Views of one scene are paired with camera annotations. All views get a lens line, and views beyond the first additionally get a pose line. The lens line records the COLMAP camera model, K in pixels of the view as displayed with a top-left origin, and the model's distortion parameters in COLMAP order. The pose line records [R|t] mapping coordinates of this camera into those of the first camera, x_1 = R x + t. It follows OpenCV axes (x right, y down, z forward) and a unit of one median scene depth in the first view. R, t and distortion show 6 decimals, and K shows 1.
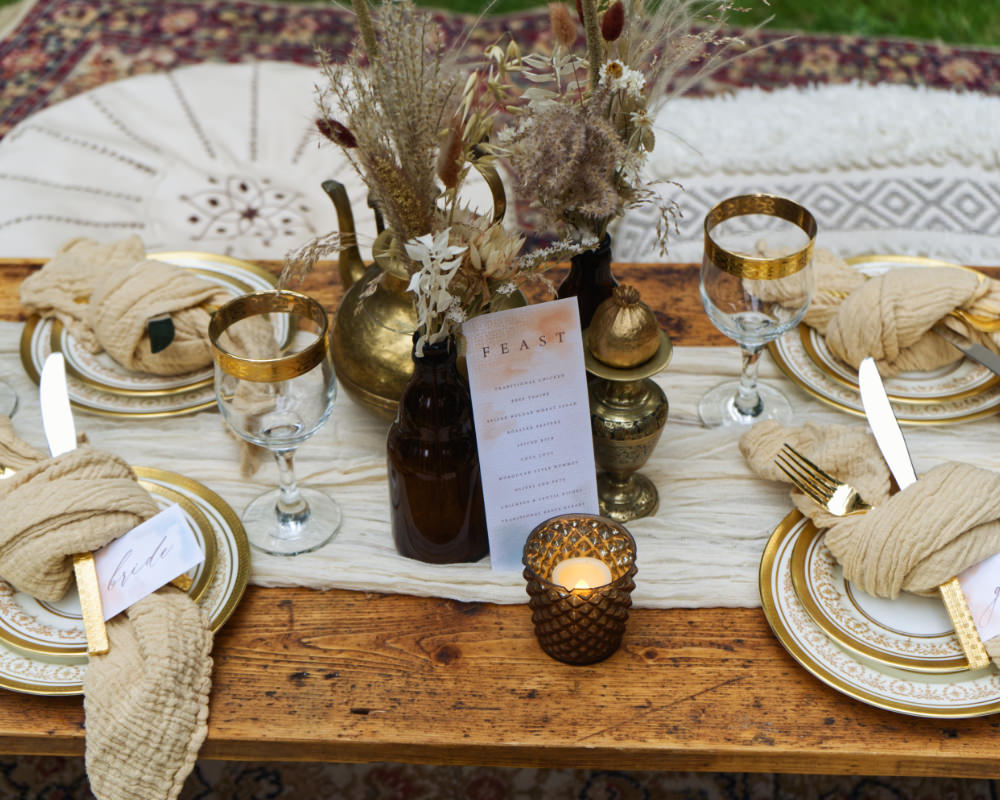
lens RADIAL K [[2035.9, 0, 500.0], [0, 2035.9, 400.0], [0, 0, 1]] dist [0.024382, 0.103865]
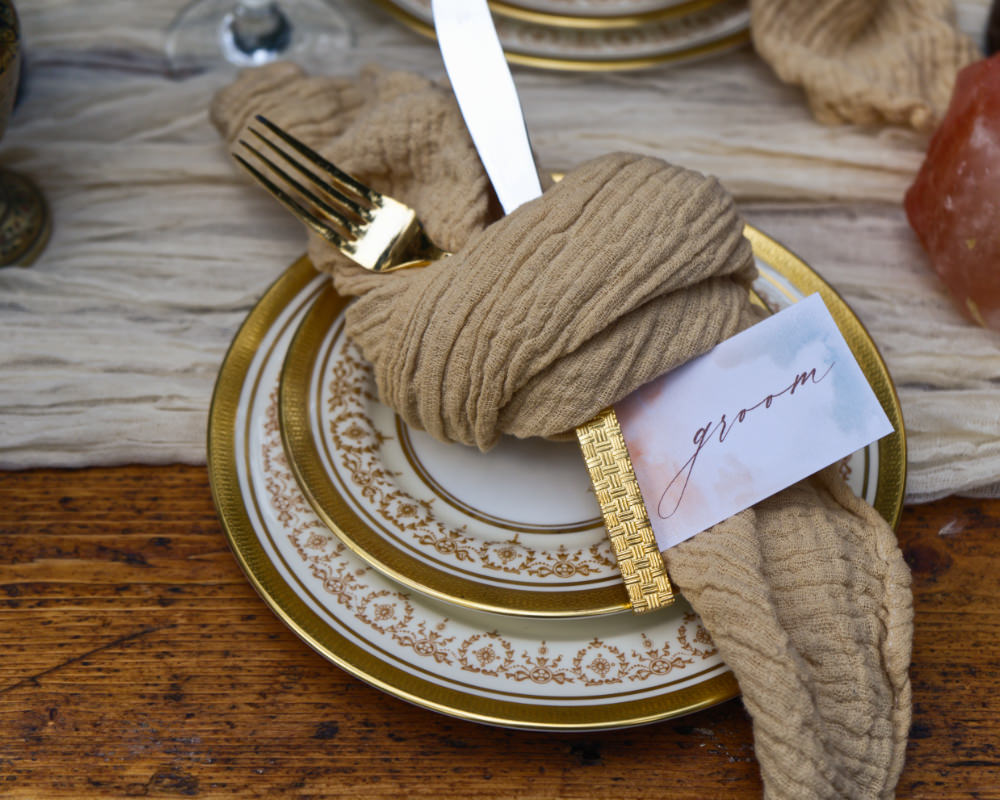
lens RADIAL K [[2136.3, 0, 500.0], [0, 2136.3, 400.0], [0, 0, 1]] dist [0.001014, 0.439009]
pose [[0.997631, -0.015030, 0.067135, 0.165988], [0.003334, 0.985260, 0.171033, 0.002401], [-0.068716, -0.170404, 0.982975, 0.527991]]
